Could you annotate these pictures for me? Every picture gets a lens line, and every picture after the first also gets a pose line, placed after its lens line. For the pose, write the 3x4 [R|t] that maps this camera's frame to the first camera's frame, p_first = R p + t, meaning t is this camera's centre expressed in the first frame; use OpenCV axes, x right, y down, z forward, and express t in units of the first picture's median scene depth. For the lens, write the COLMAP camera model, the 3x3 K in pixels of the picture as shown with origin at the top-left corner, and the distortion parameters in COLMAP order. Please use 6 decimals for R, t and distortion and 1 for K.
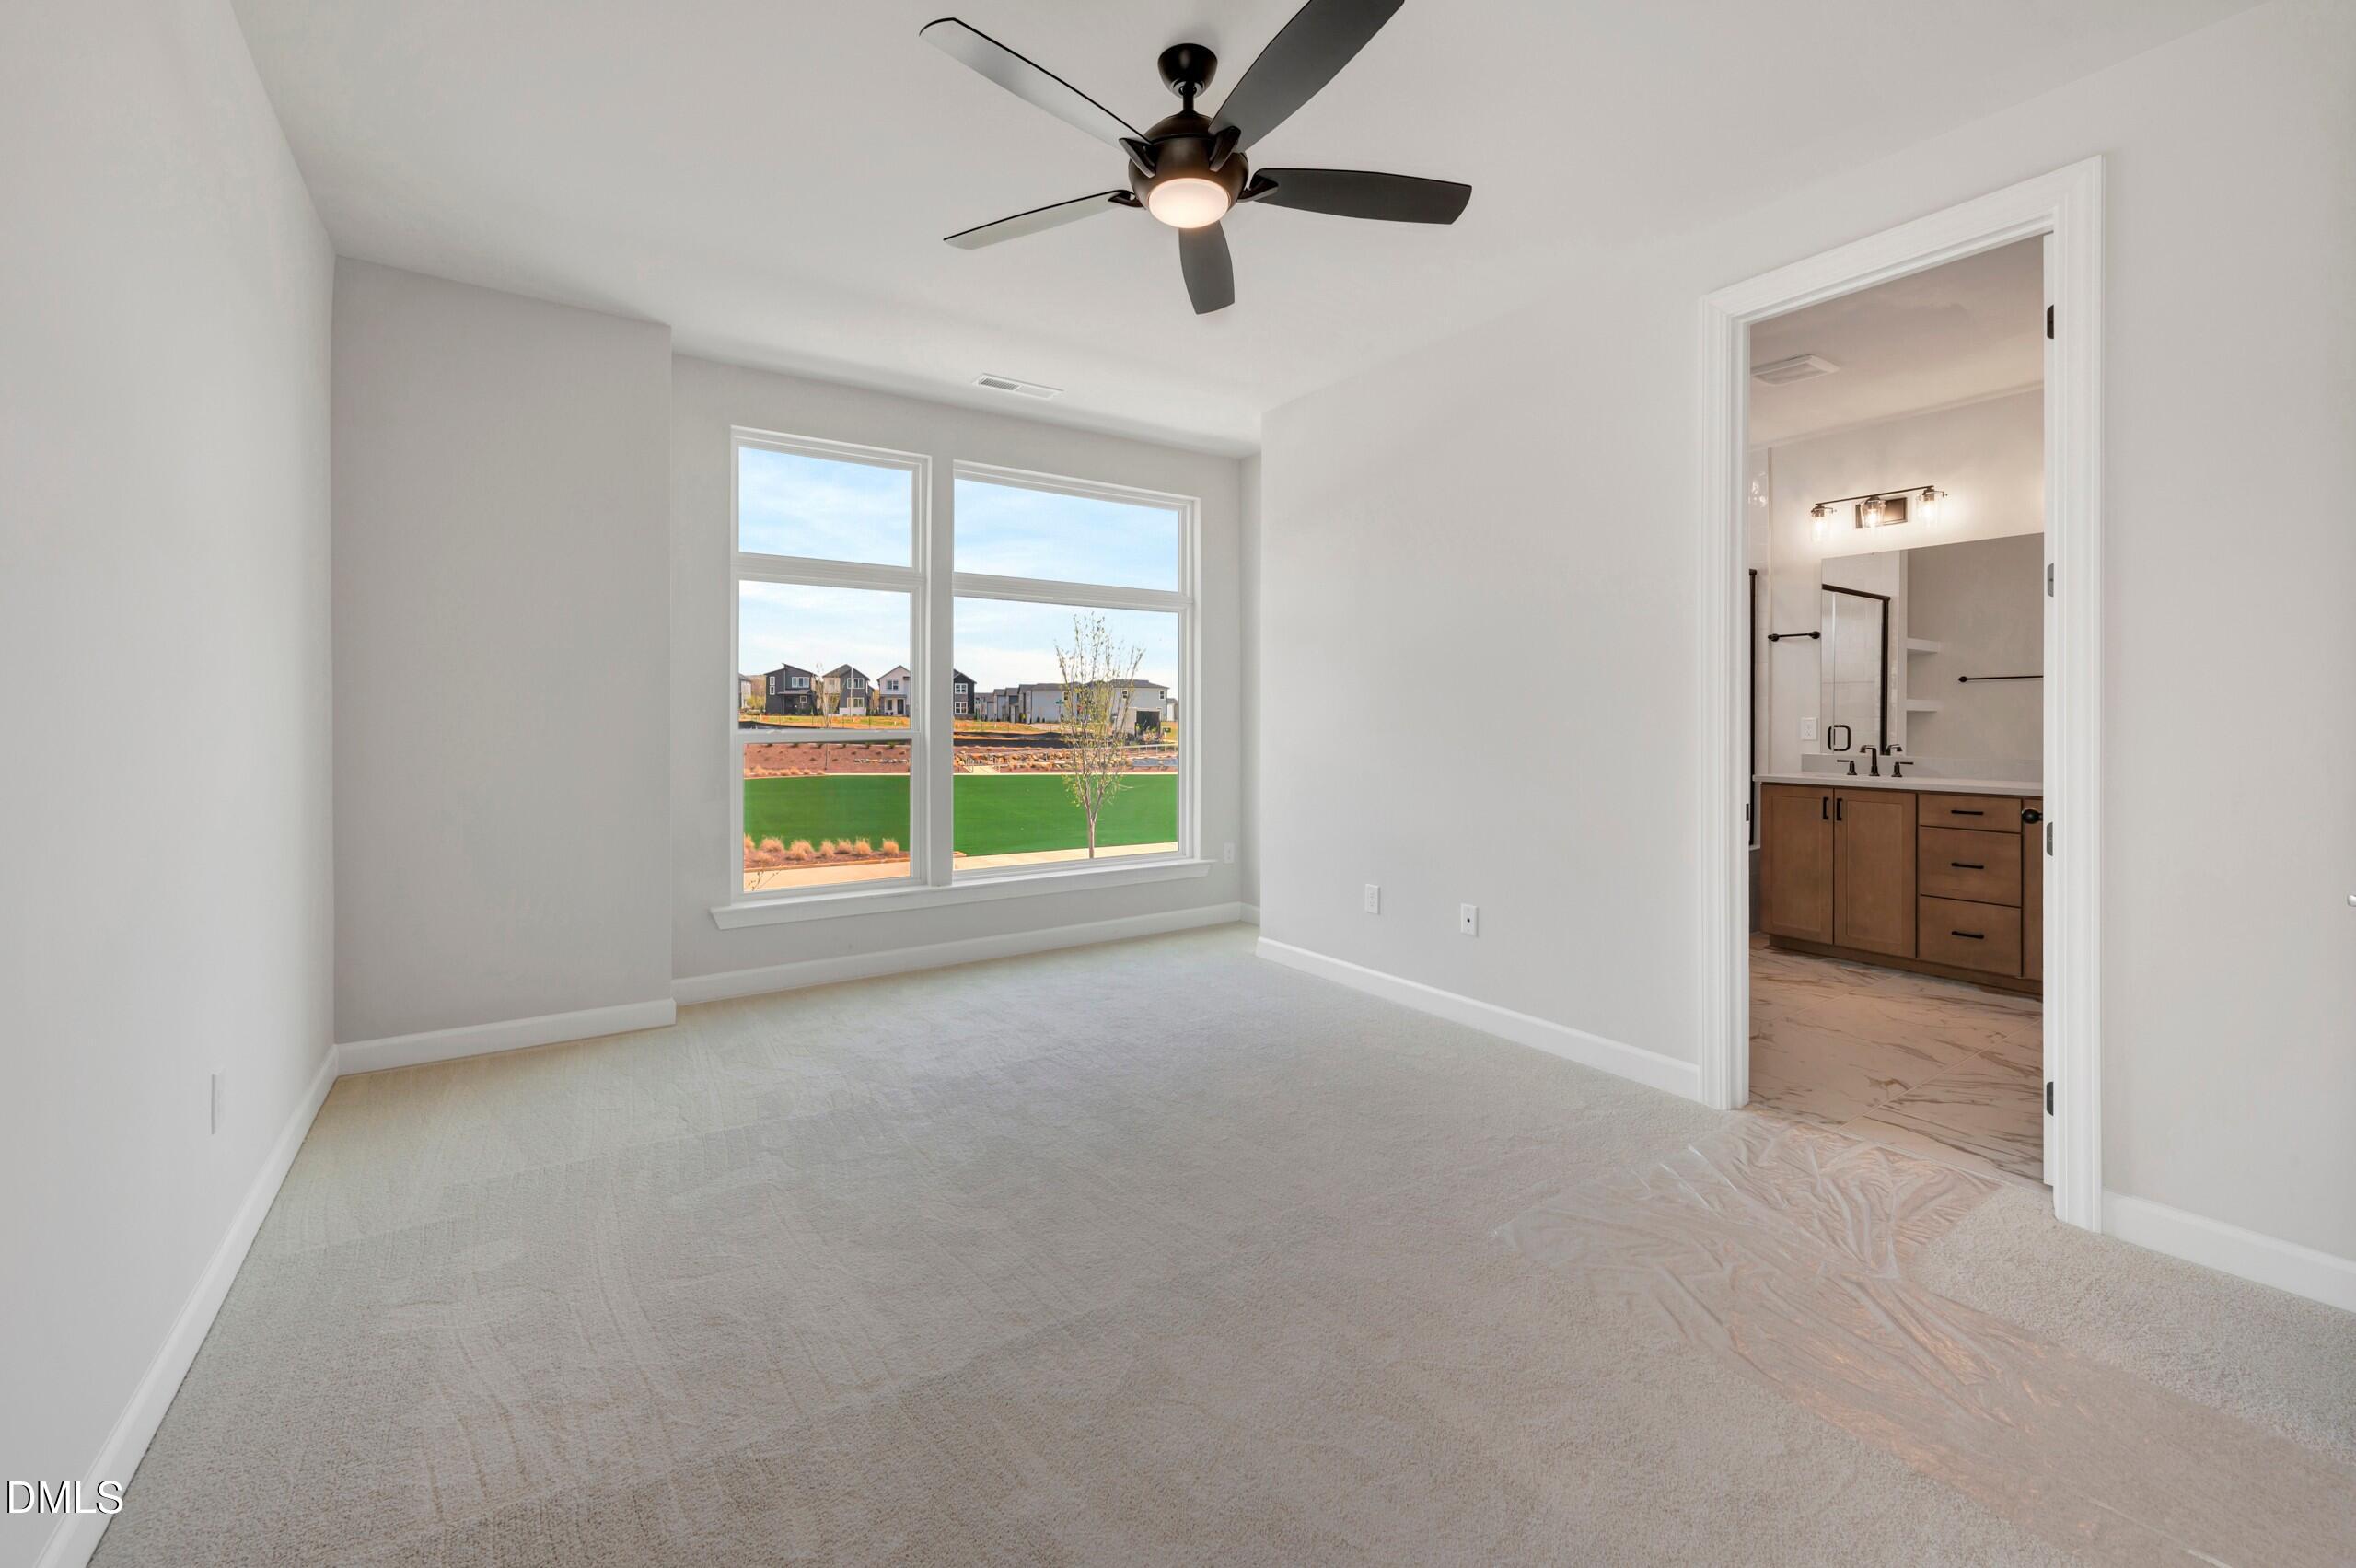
lens RADIAL K [[947.8, 0, 1189.2], [0, 947.8, 726.0], [0, 0, 1]] dist [0.002769, 0.000746]
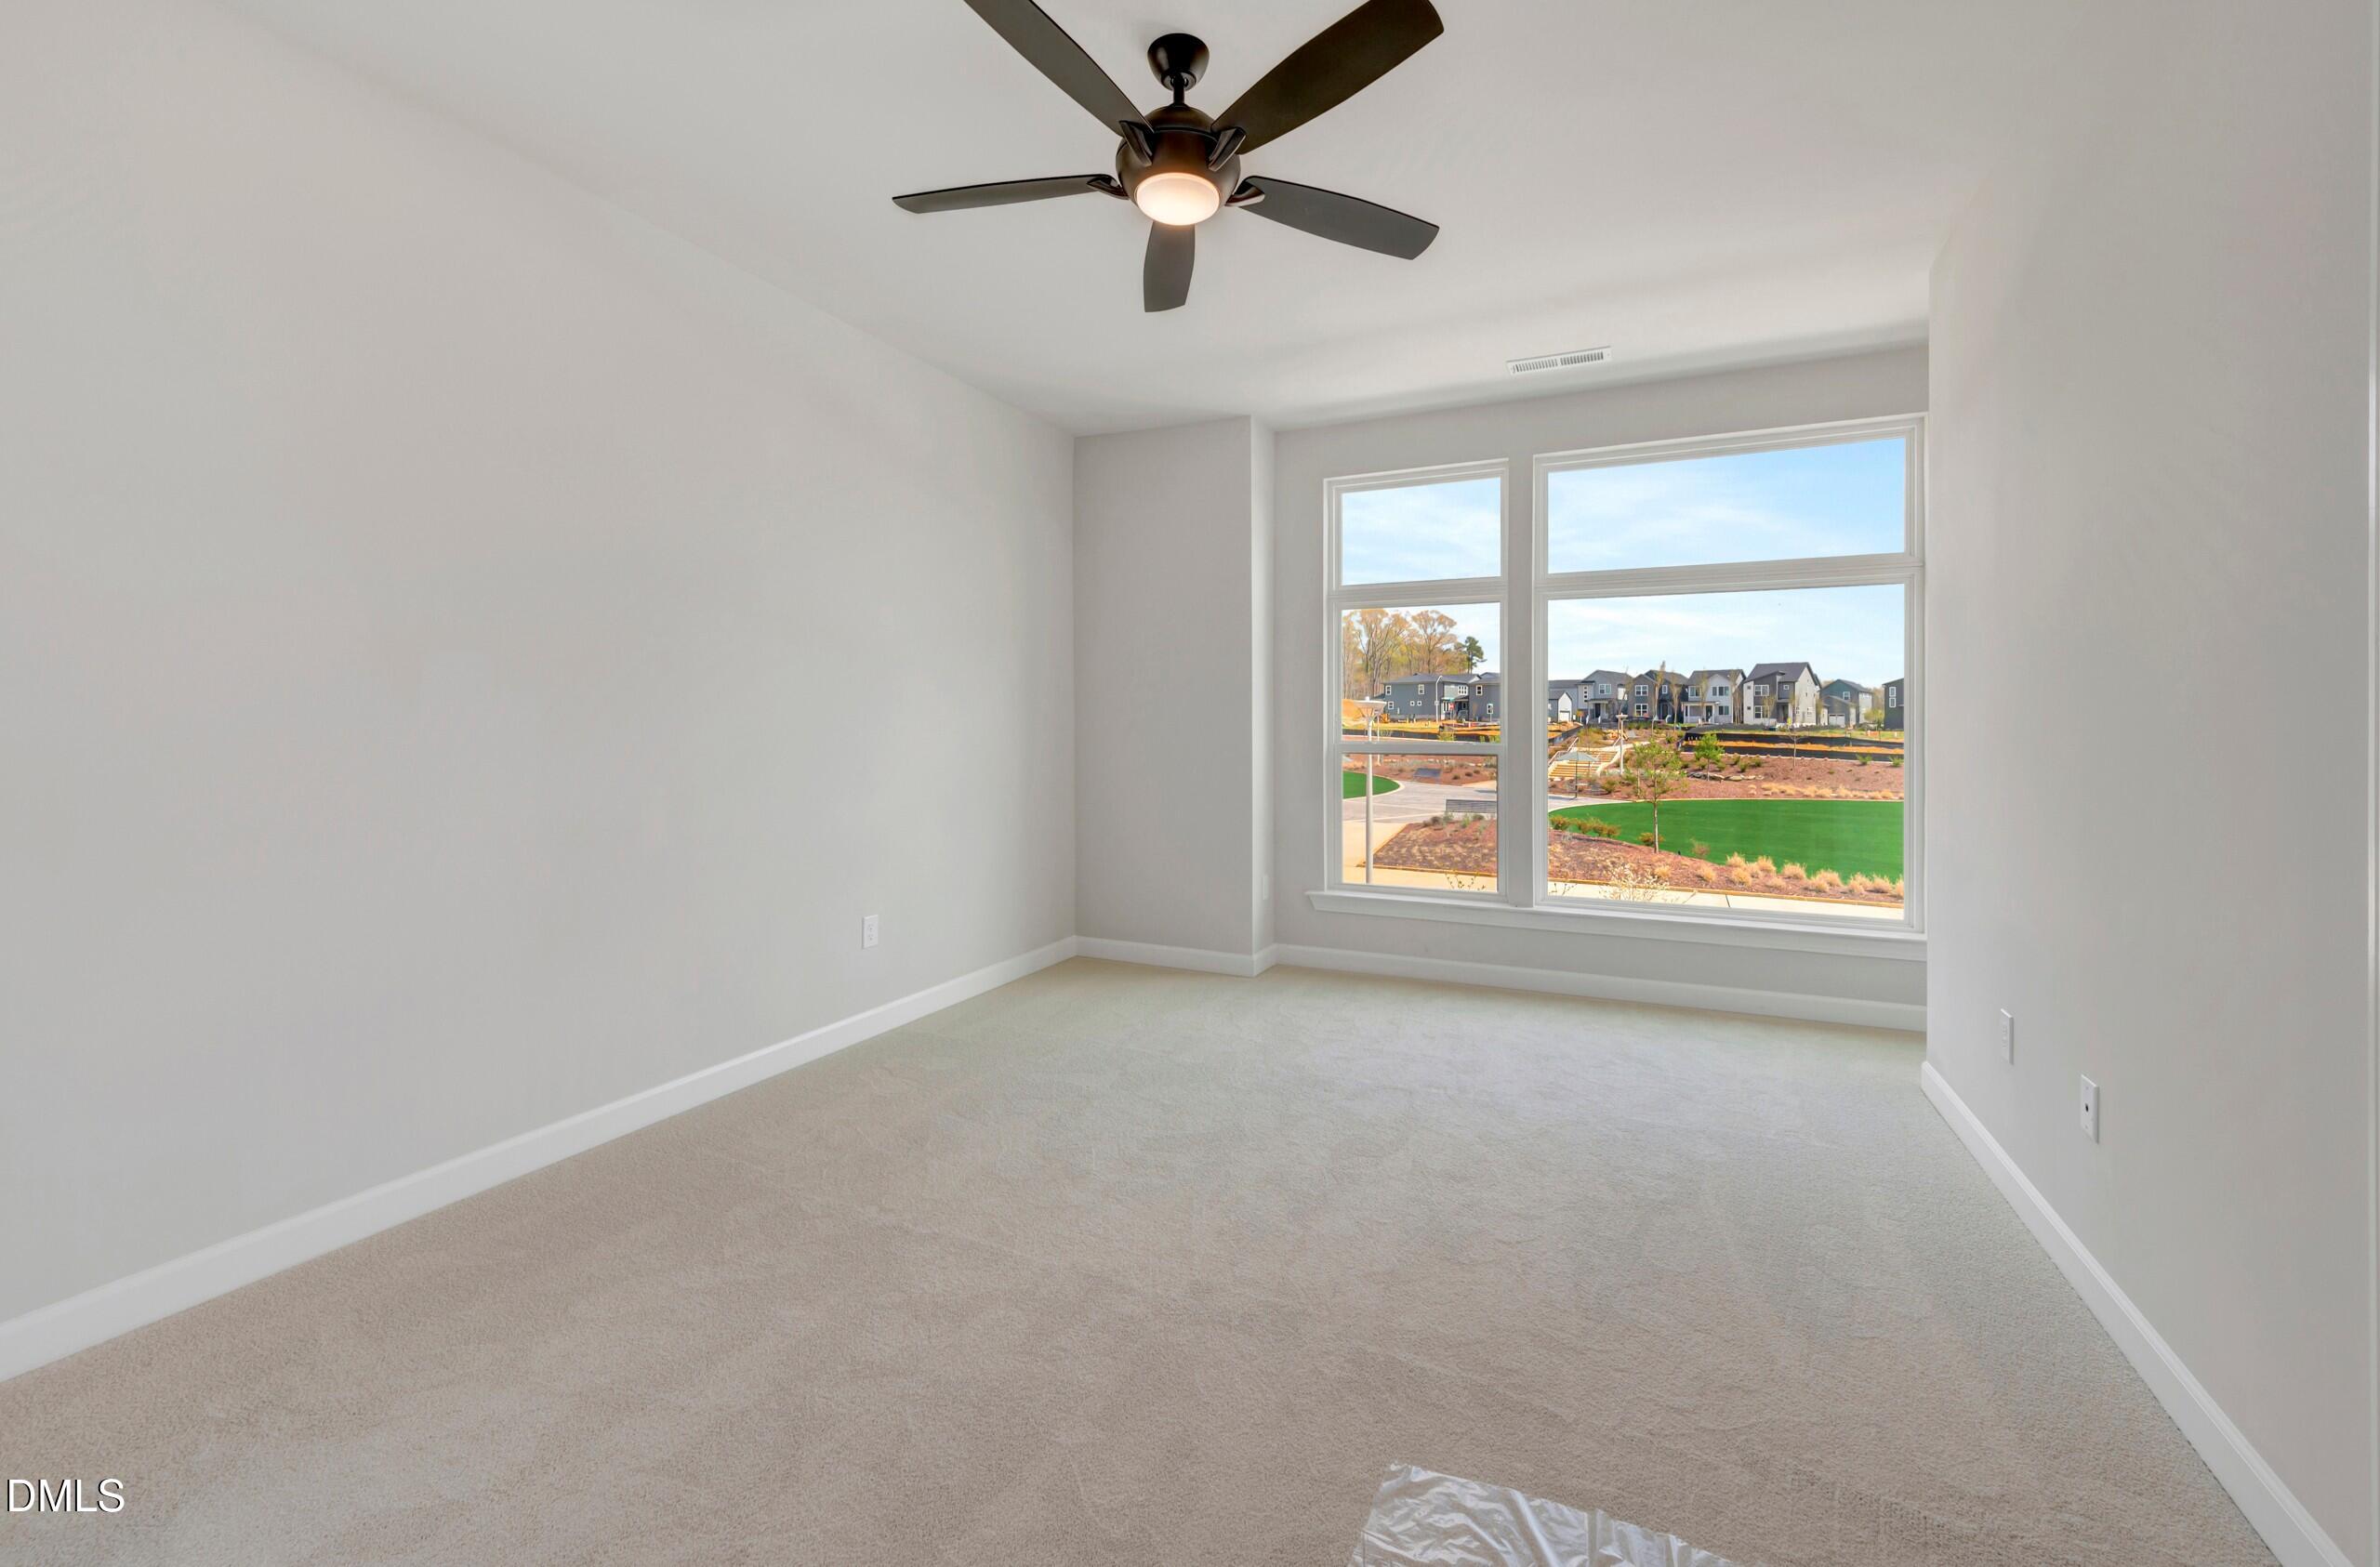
lens RADIAL K [[957.3, 0, 1215.7], [0, 957.3, 720.4], [0, 0, 1]] dist [0.002769, 0.000746]
pose [[0.534729, -0.008029, -0.844986, 0.383334], [-0.010896, 0.999806, -0.016395, 0.001522], [0.844953, 0.017974, 0.534538, 0.228500]]
